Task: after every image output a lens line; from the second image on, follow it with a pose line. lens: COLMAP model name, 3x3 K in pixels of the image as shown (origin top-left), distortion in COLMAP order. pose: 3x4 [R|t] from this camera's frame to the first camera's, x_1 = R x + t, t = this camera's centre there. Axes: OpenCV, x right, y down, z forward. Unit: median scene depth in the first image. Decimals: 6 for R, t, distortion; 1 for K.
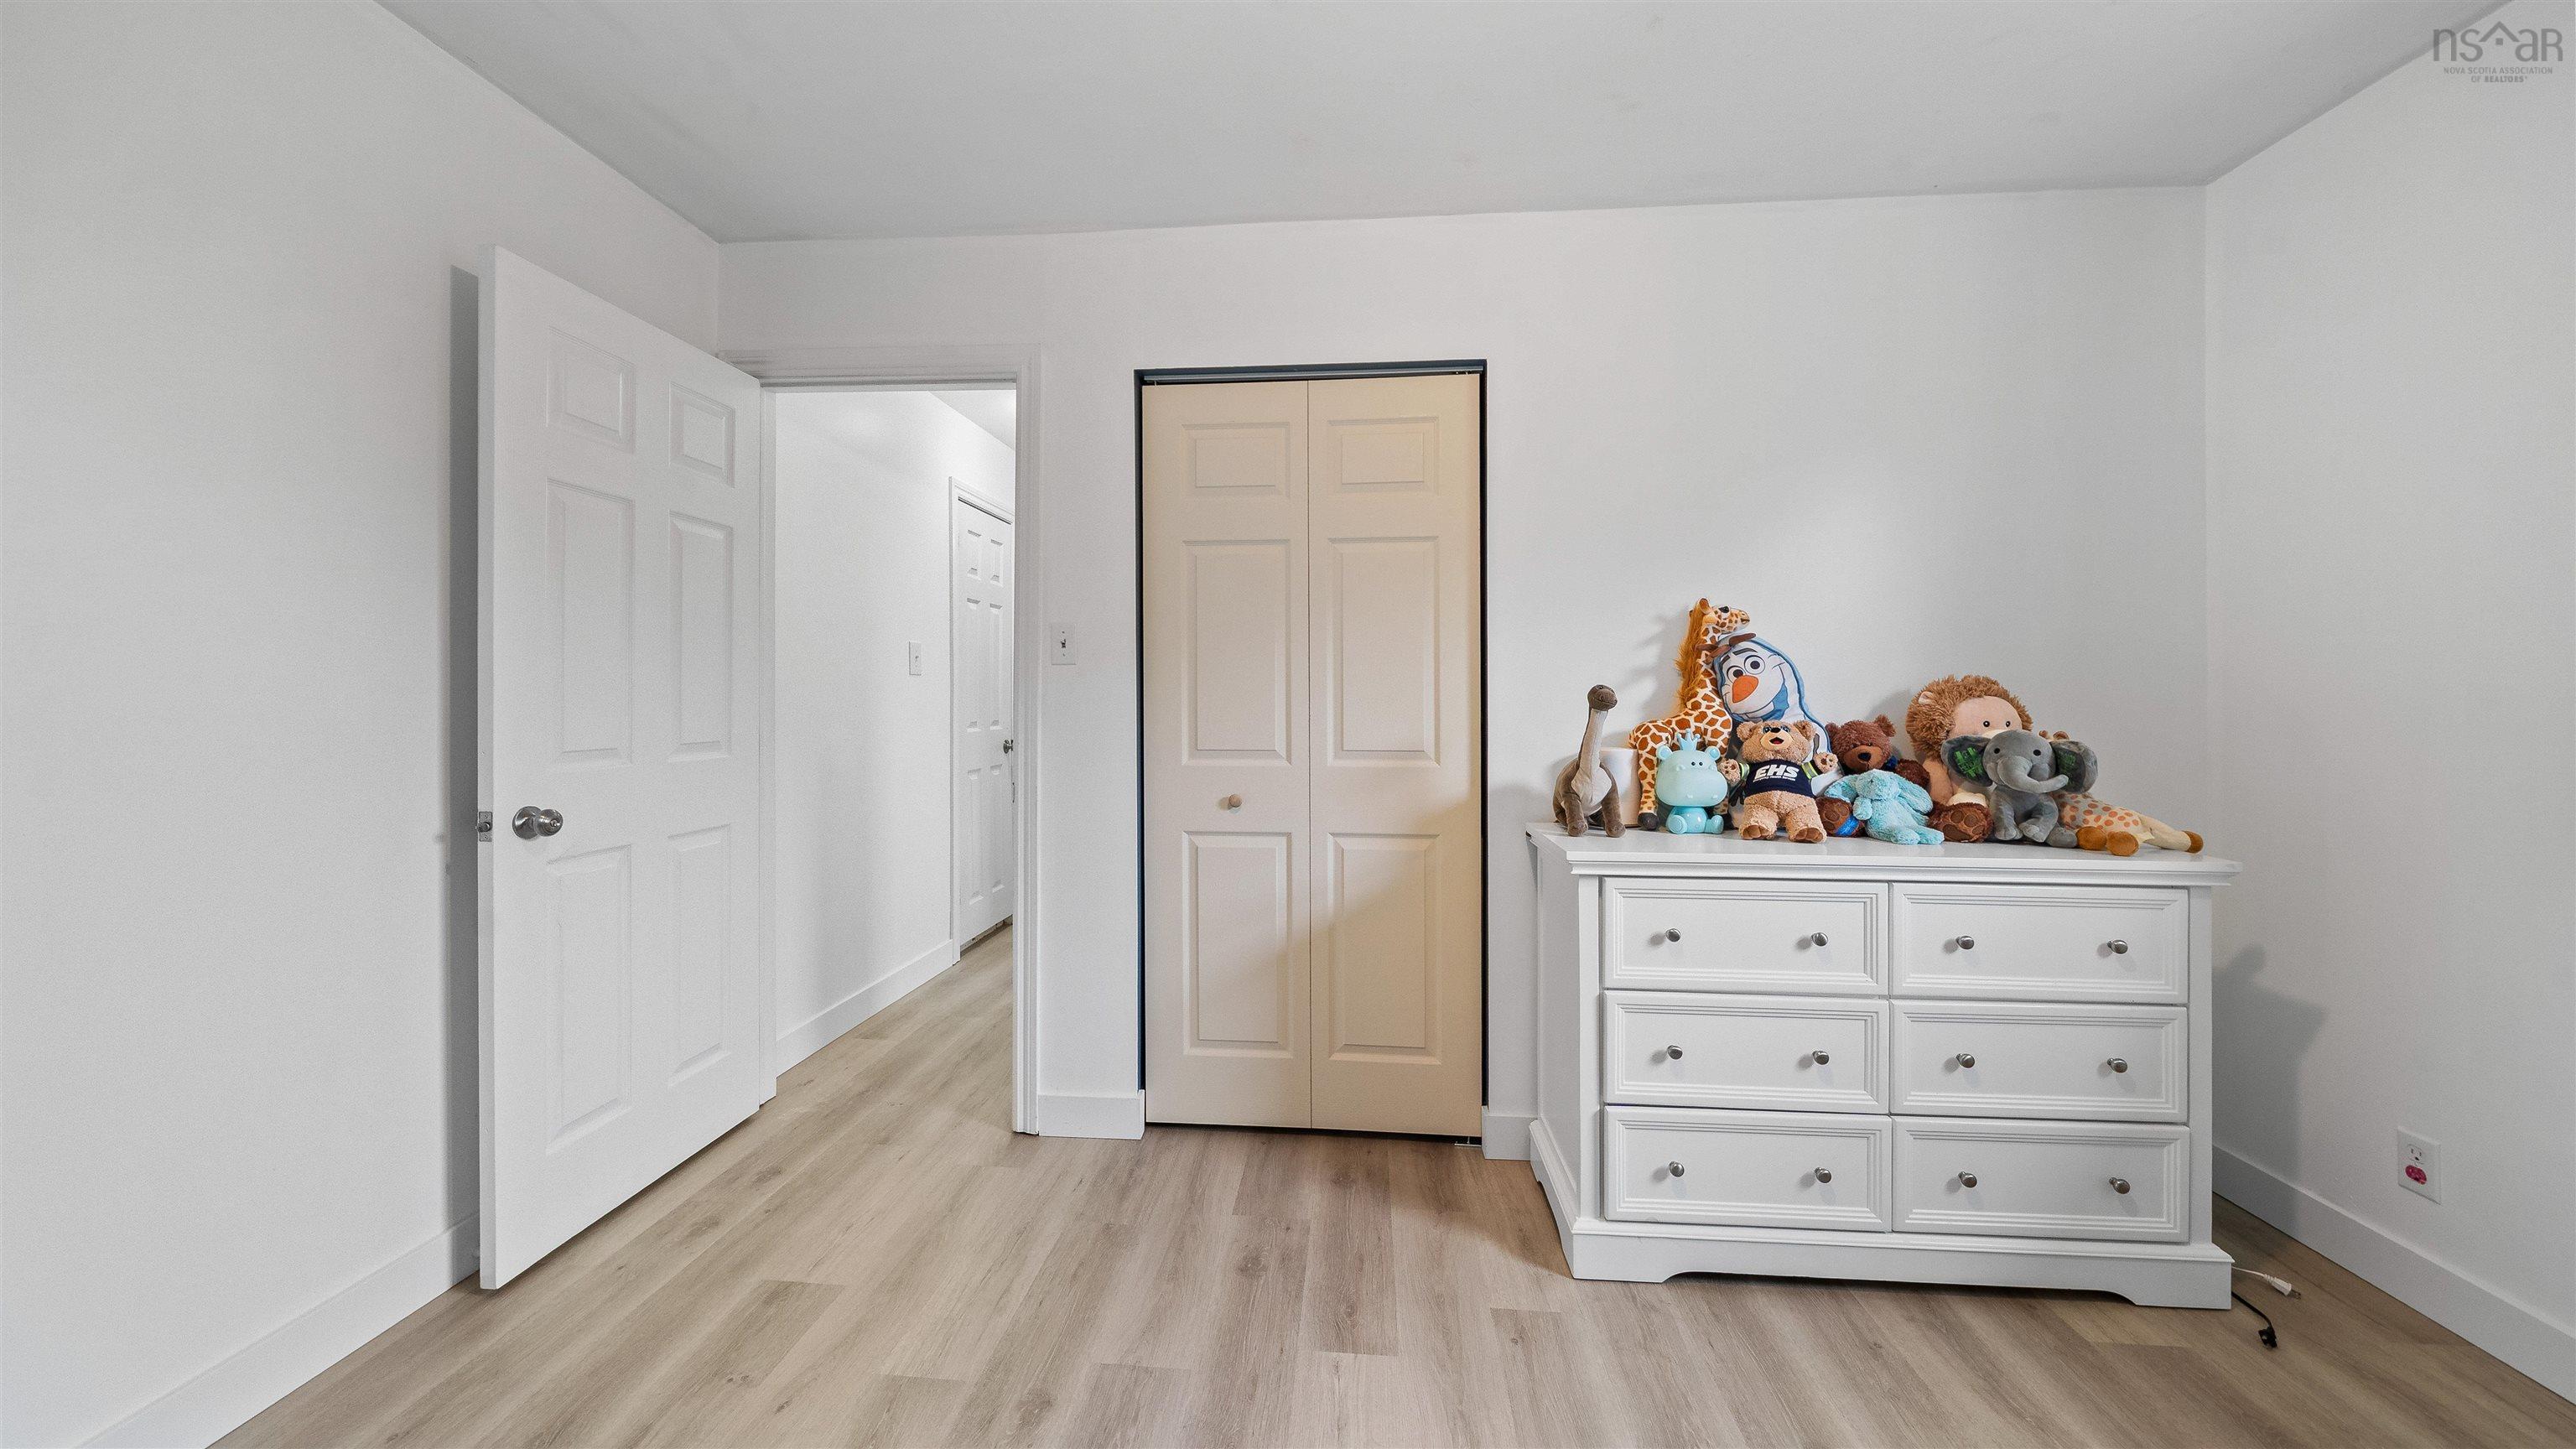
lens RADIAL K [[892.9, 0, 1290.6], [0, 892.9, 694.2], [0, 0, 1]] dist [0.000477, 0.000017]
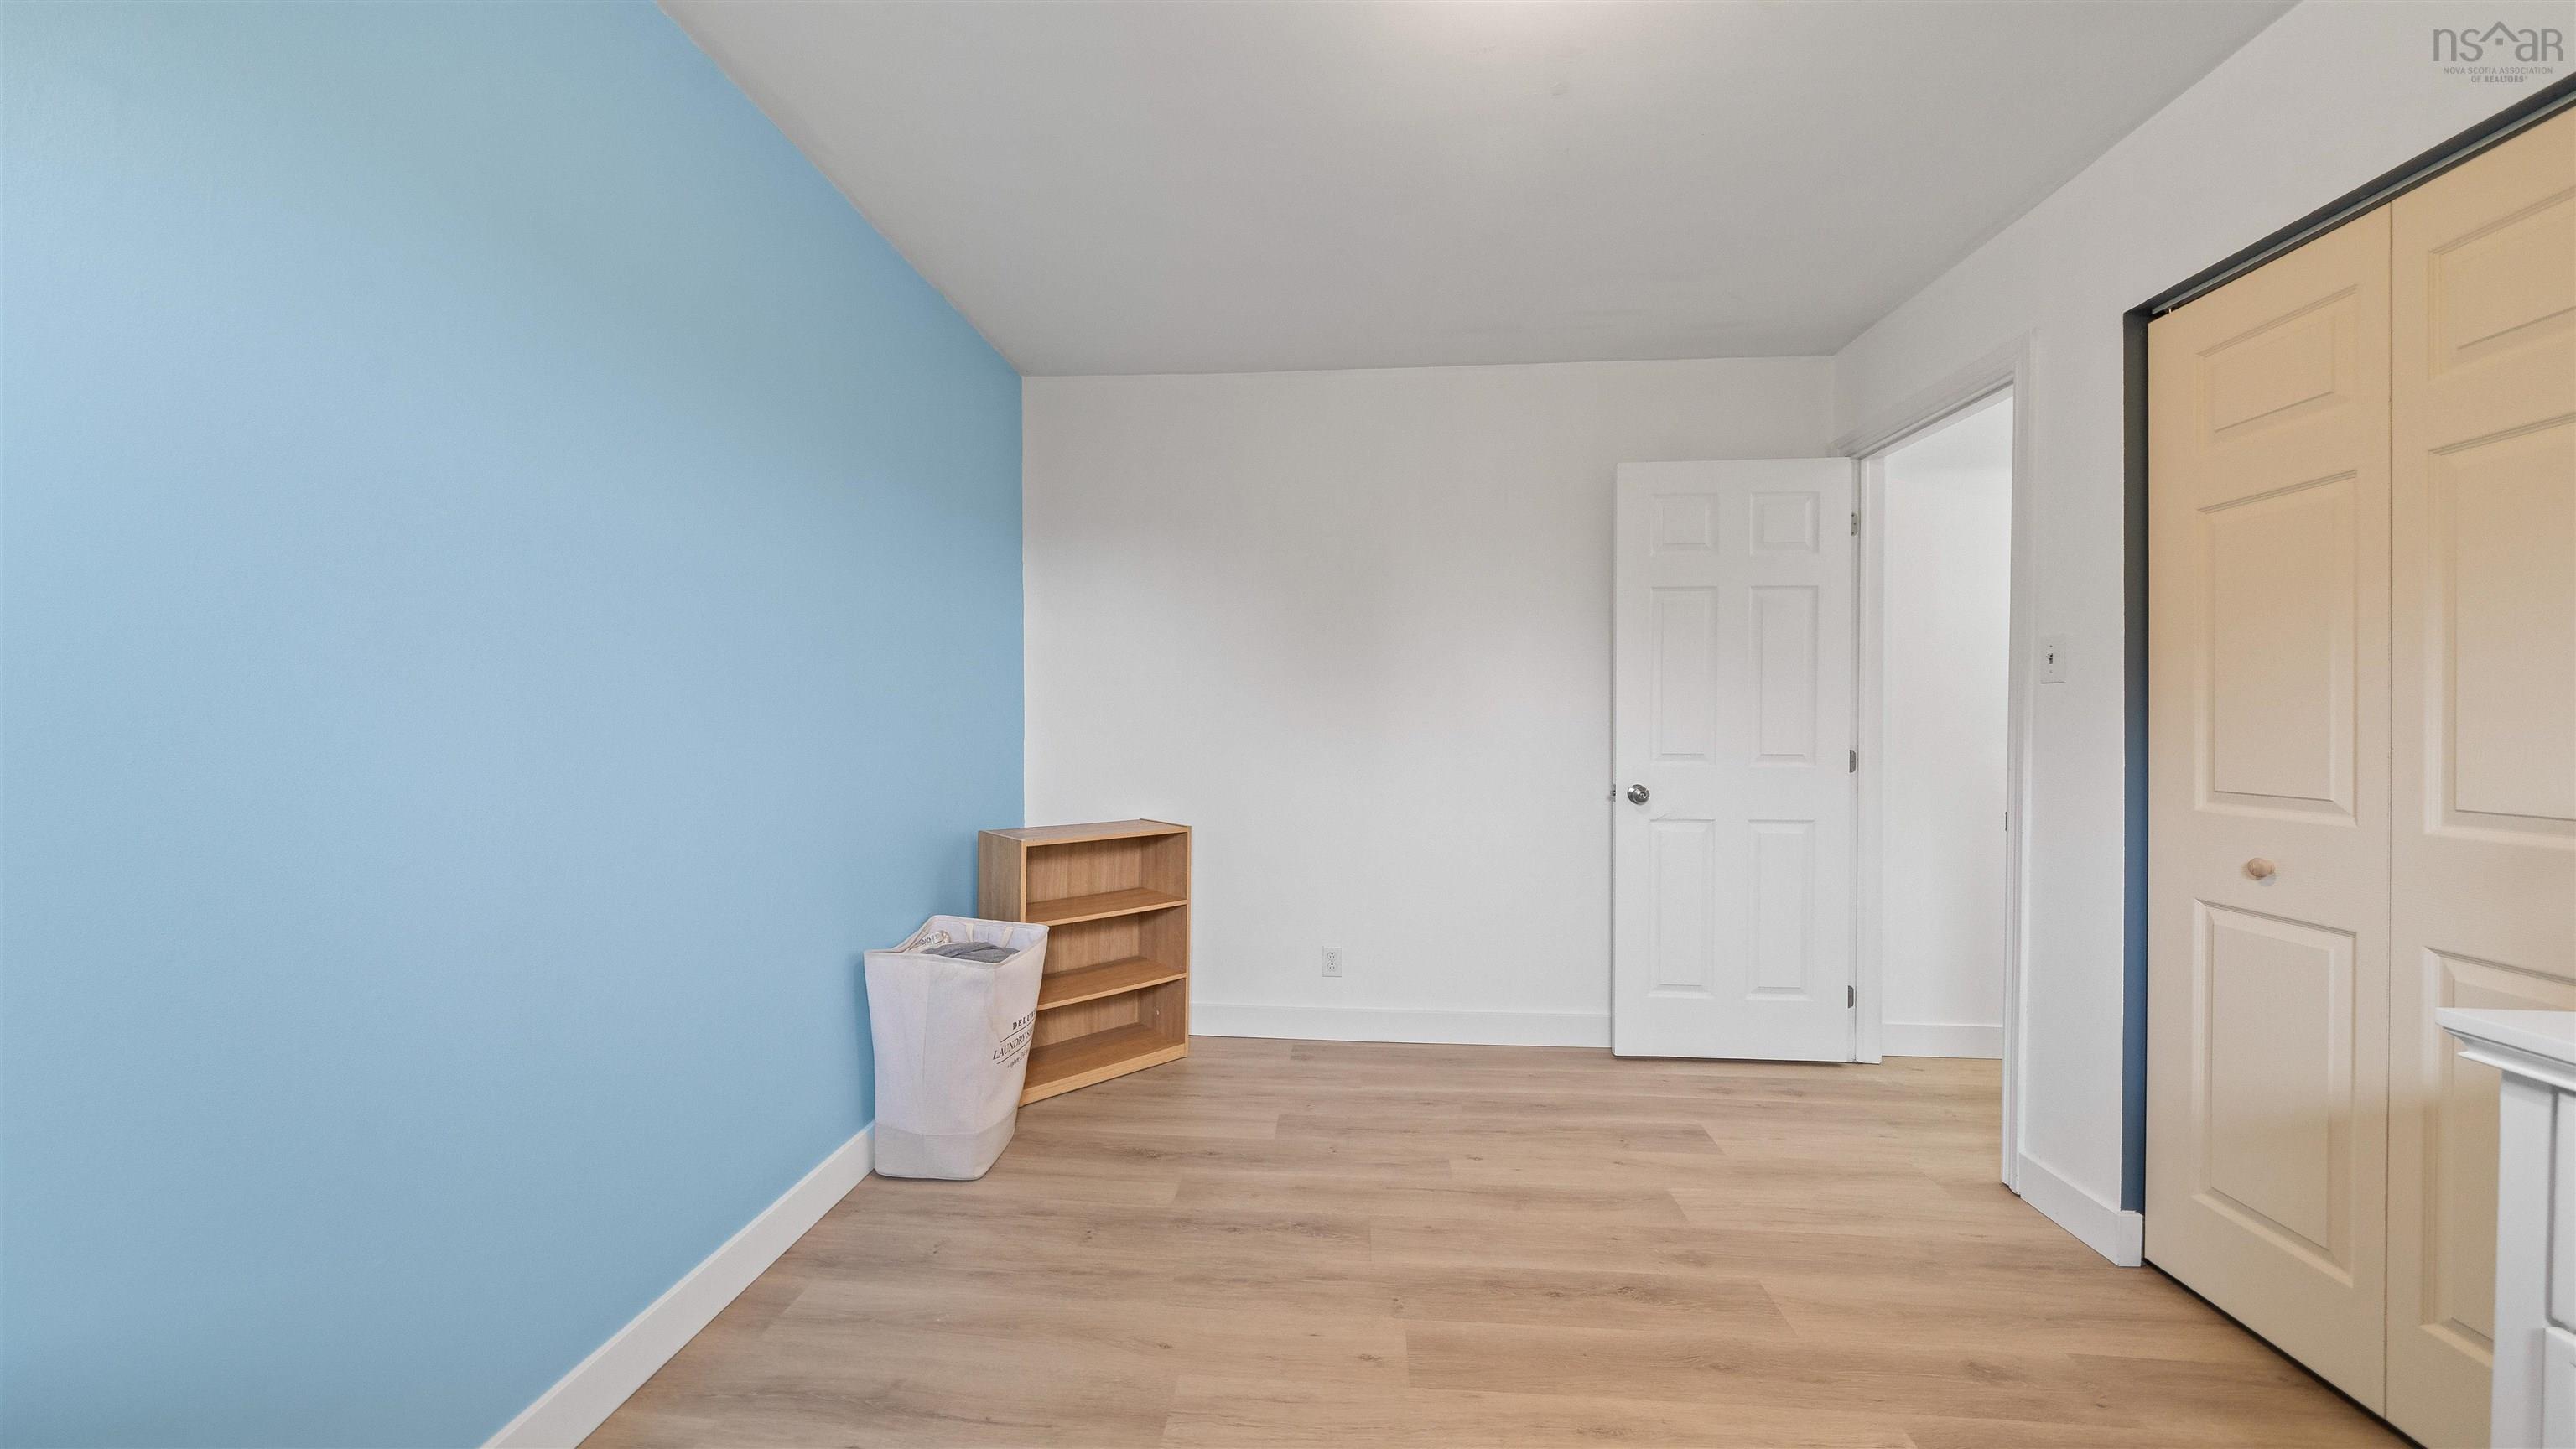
lens RADIAL K [[898.1, 0, 1281.0], [0, 898.1, 714.5], [0, 0, 1]] dist [-0.005513, 0.000090]
pose [[0.002052, -0.008508, -0.999962, 0.684770], [0.004785, 0.999952, -0.008498, 0.002410], [0.999986, -0.004767, 0.002092, 0.258229]]
